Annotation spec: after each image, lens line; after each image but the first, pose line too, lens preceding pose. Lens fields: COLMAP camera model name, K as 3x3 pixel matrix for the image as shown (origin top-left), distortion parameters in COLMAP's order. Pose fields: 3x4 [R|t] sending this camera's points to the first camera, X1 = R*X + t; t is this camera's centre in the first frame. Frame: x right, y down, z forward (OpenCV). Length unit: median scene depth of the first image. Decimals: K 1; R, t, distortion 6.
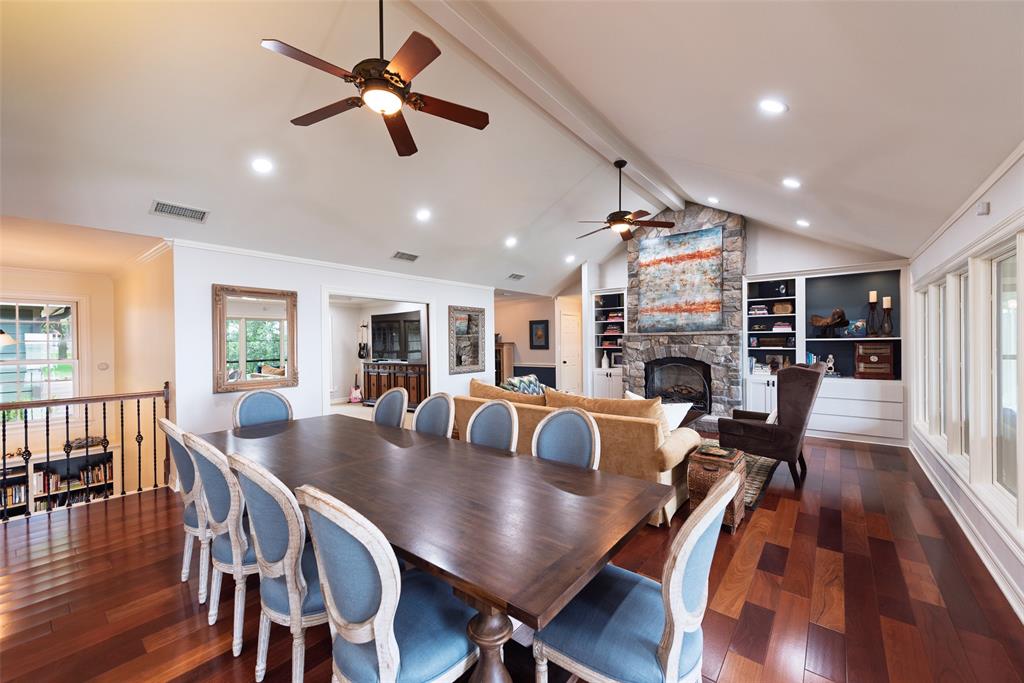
lens RADIAL K [[397.7, 0, 519.4], [0, 397.7, 342.1], [0, 0, 1]] dist [0.000956, 0.000031]
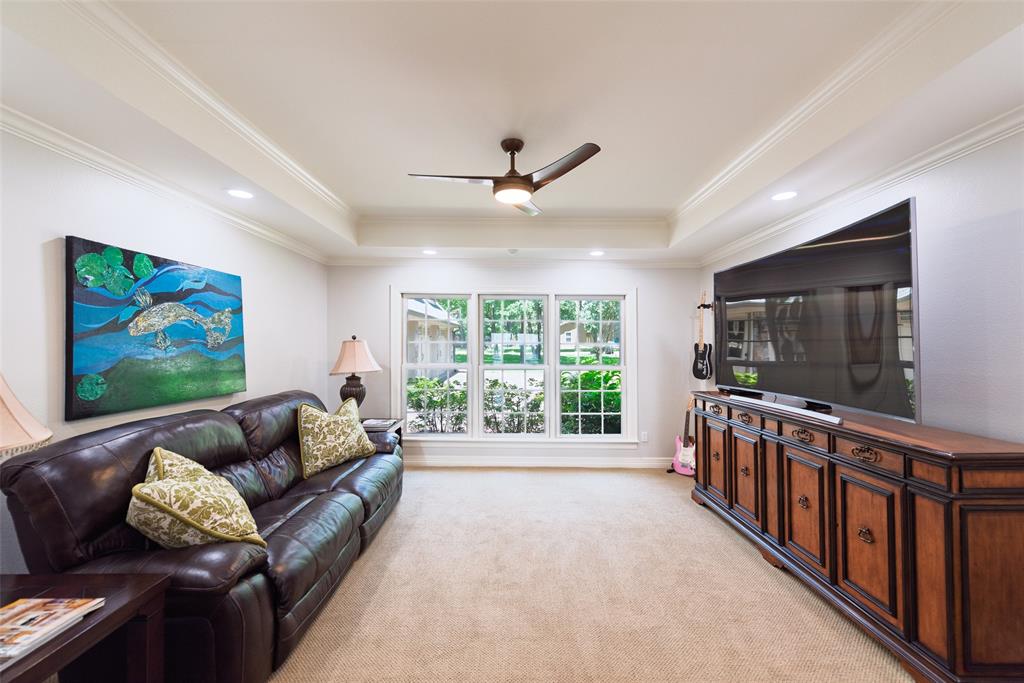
lens RADIAL K [[397.7, 0, 519.4], [0, 397.7, 342.1], [0, 0, 1]] dist [0.000956, 0.000031]
pose [[0.626196, 0.002558, -0.779662, -0.190713], [-0.004145, 0.999991, -0.000048, 0.001238], [0.779655, 0.003262, 0.626201, 0.618613]]
